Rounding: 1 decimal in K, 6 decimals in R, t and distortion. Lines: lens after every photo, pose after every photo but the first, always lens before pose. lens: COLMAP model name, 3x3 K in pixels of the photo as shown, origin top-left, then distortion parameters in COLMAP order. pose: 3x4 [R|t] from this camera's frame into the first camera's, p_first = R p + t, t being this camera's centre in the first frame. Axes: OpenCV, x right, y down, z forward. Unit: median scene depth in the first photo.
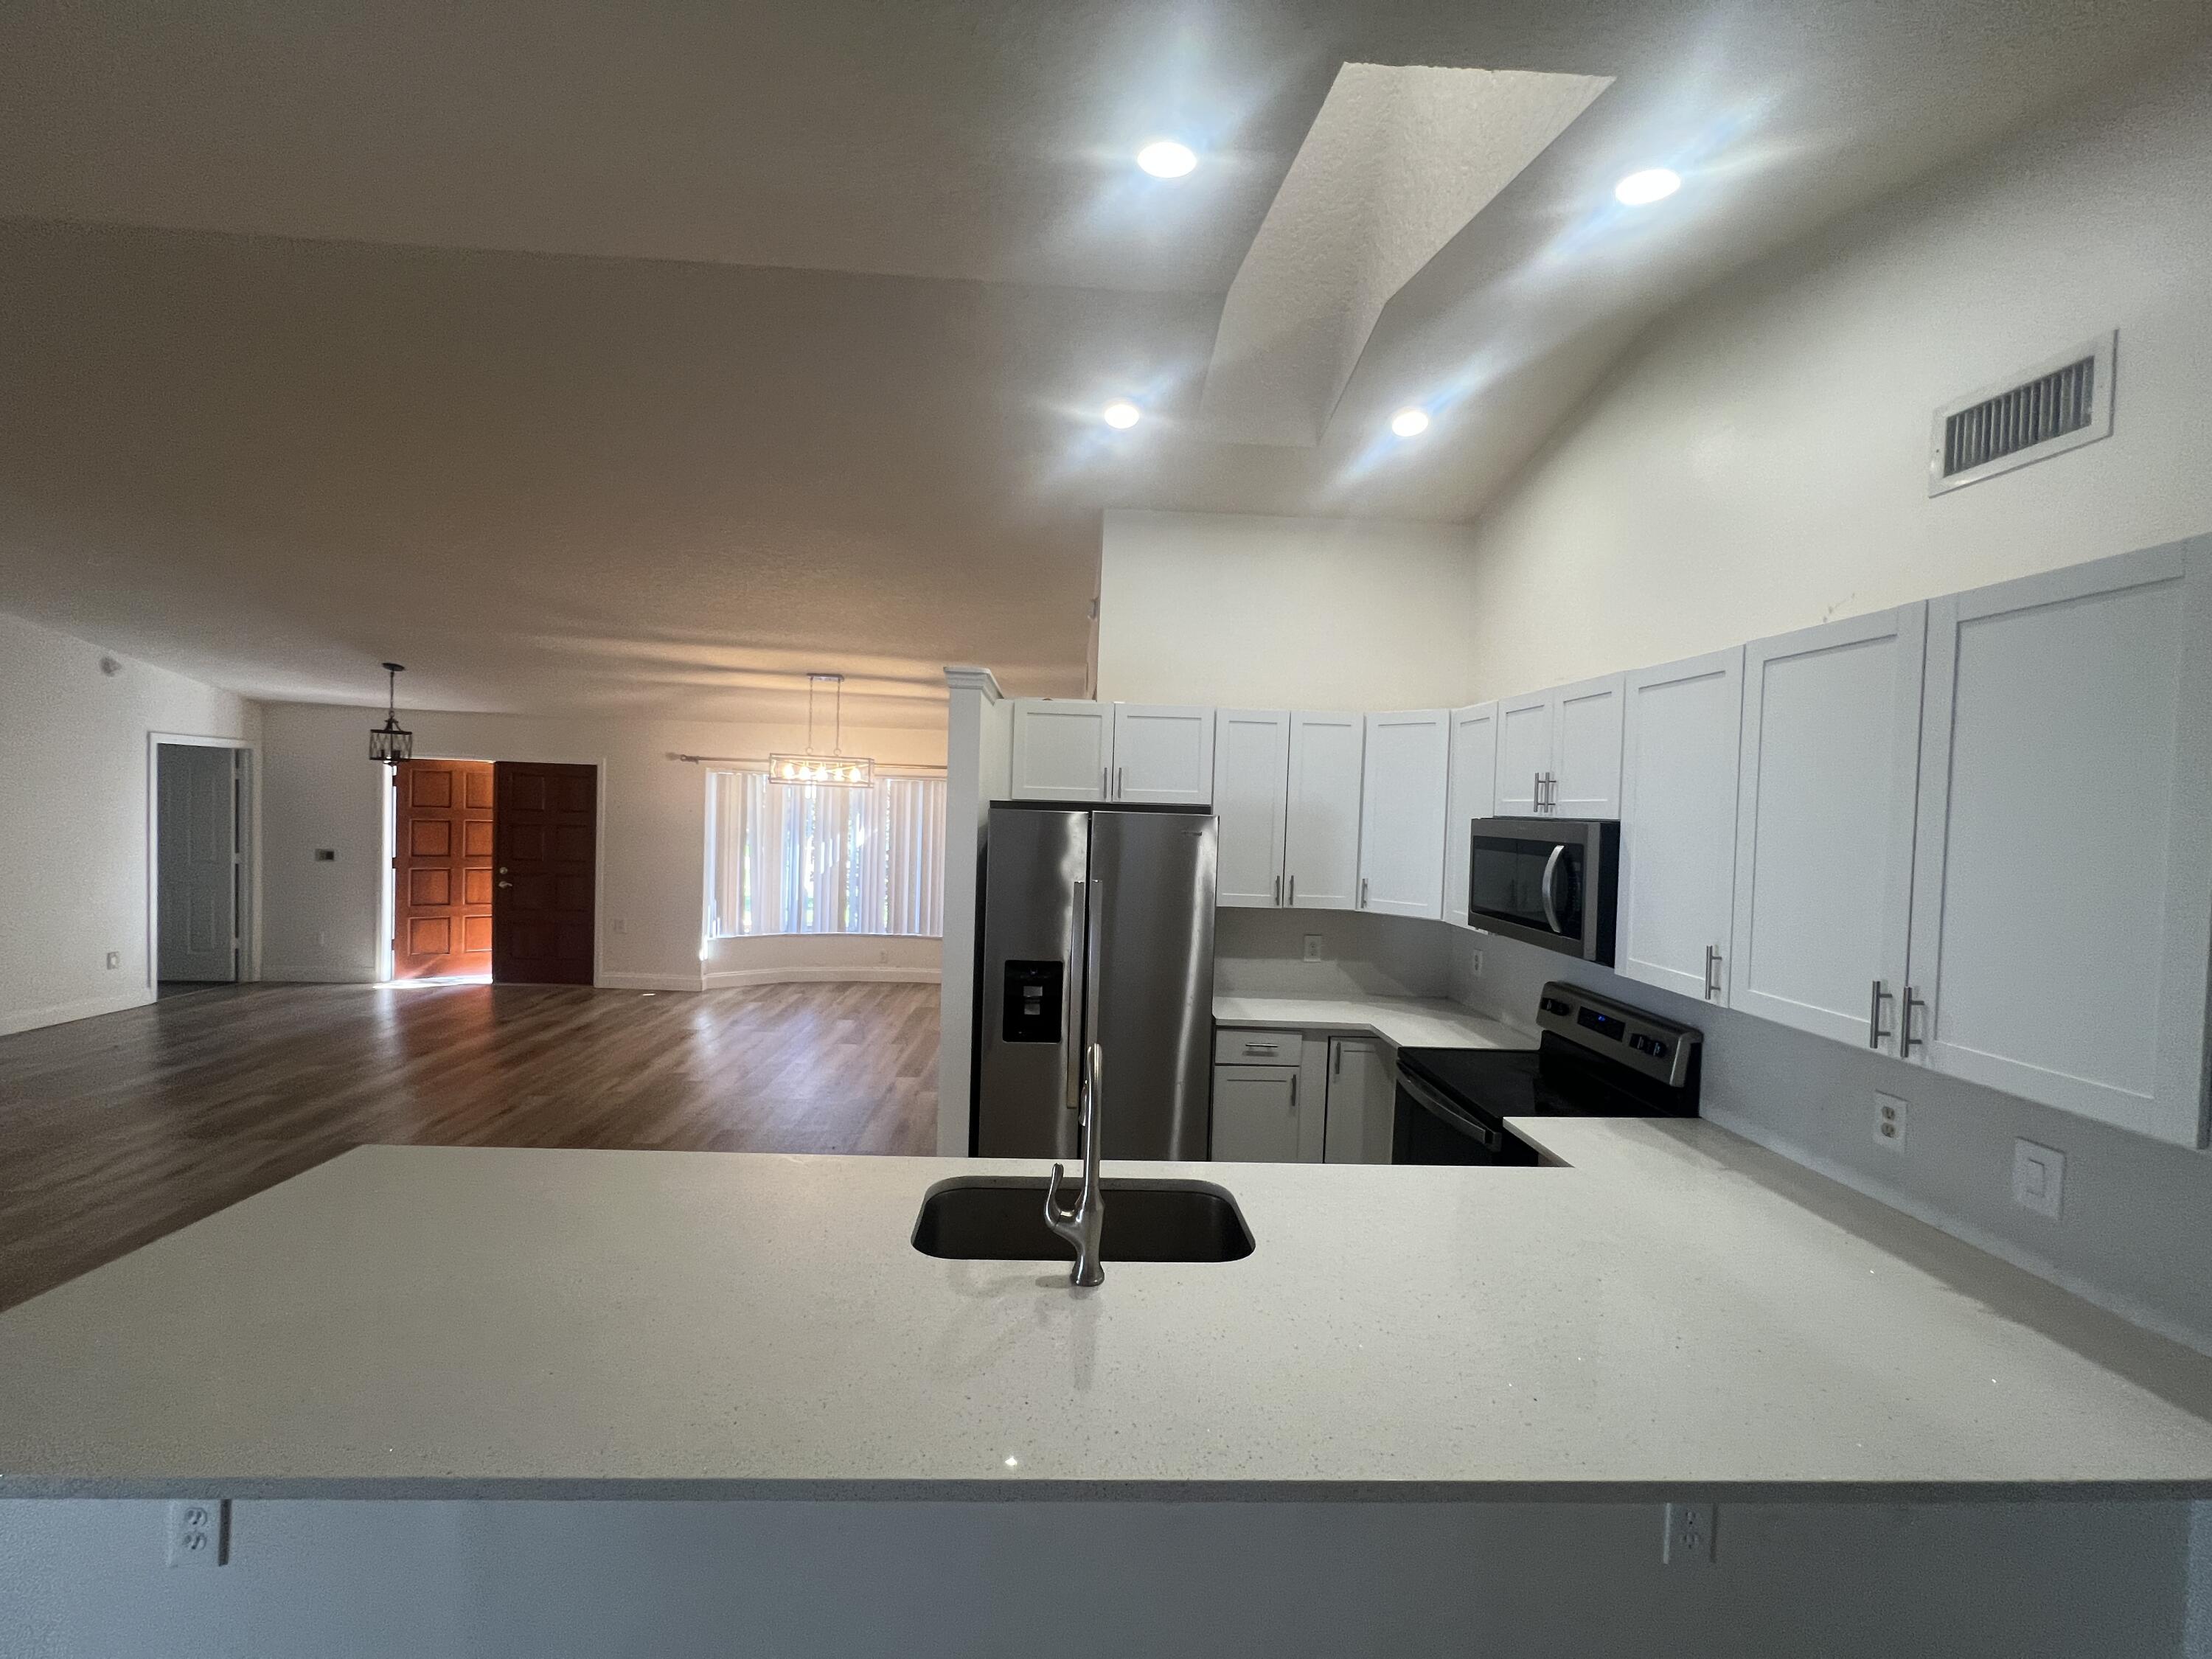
lens RADIAL K [[883.8, 0, 1103.6], [0, 883.8, 831.6], [0, 0, 1]] dist [0.000477, 0.000244]
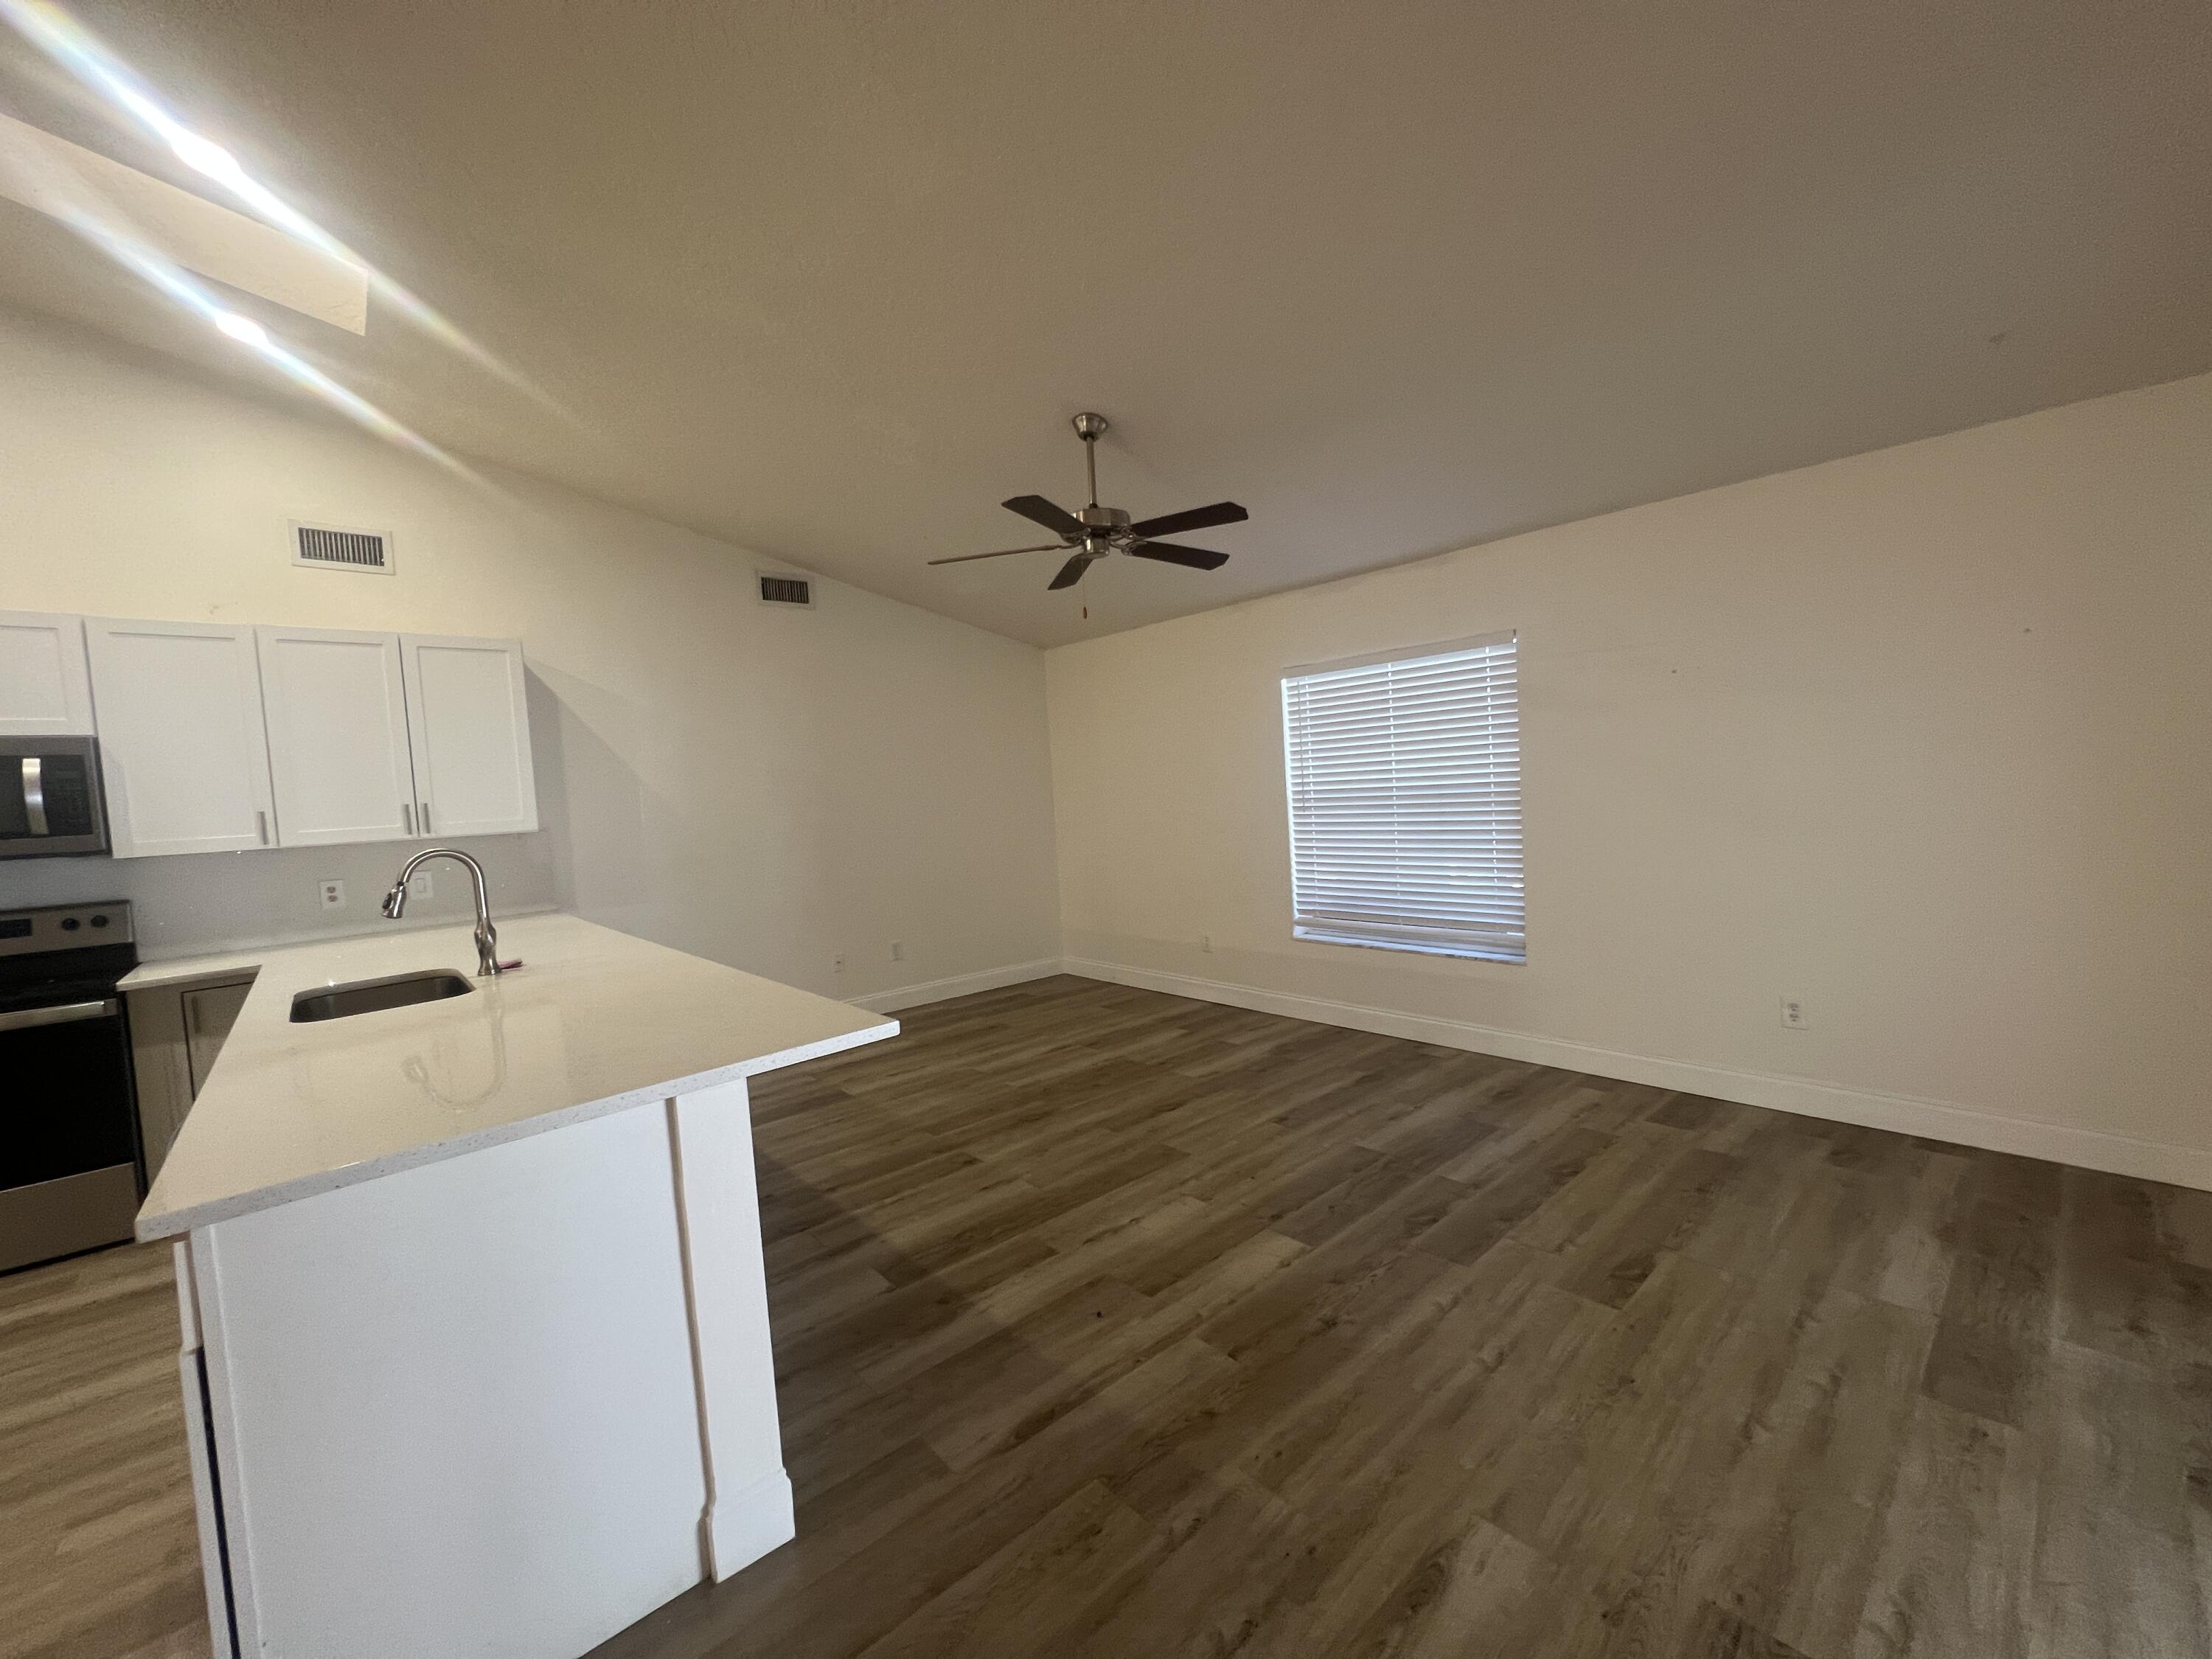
lens RADIAL K [[883.8, 0, 1103.6], [0, 883.8, 831.6], [0, 0, 1]] dist [0.000477, 0.000244]
pose [[-0.627758, -0.037638, 0.777498, -0.566902], [0.059130, 0.993639, 0.095843, 0.037955], [-0.776159, 0.106140, -0.621539, 0.304829]]
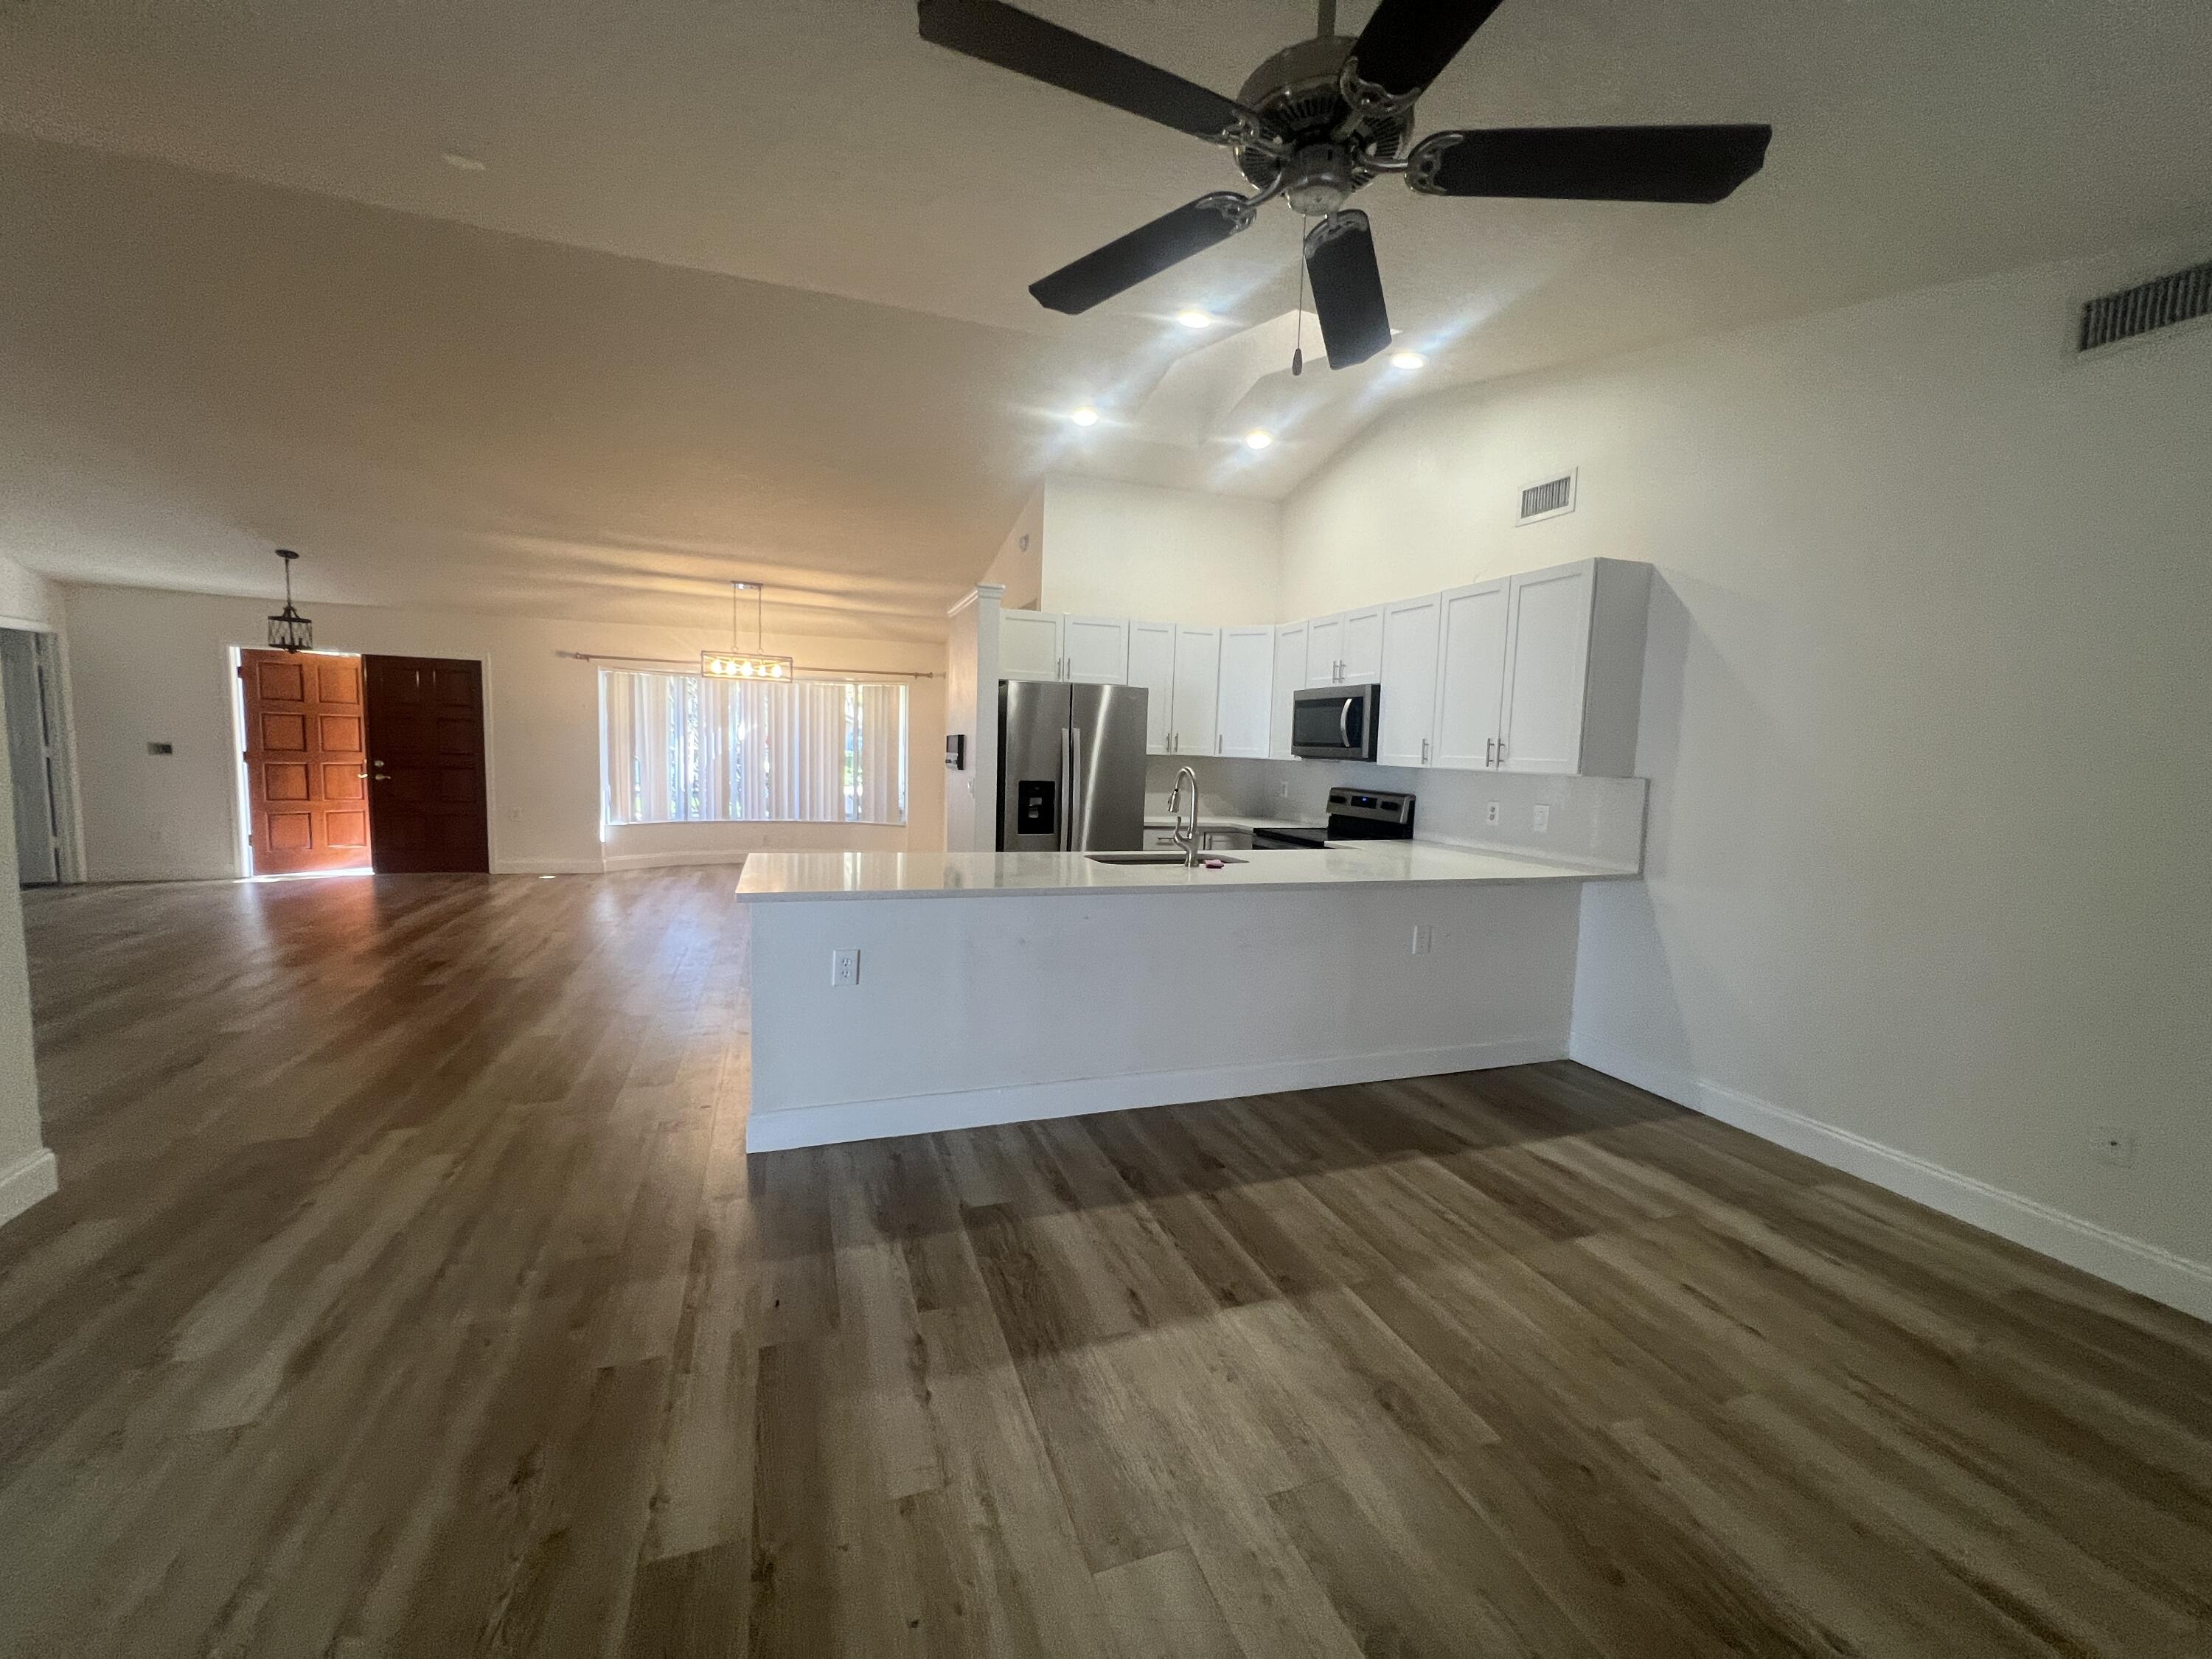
lens RADIAL K [[883.8, 0, 1103.6], [0, 883.8, 831.6], [0, 0, 1]] dist [0.000477, 0.000244]
pose [[0.956613, -0.032665, 0.289526, -0.239495], [0.009666, 0.996707, 0.080511, 0.064325], [-0.291203, -0.074220, 0.953778, -0.289973]]
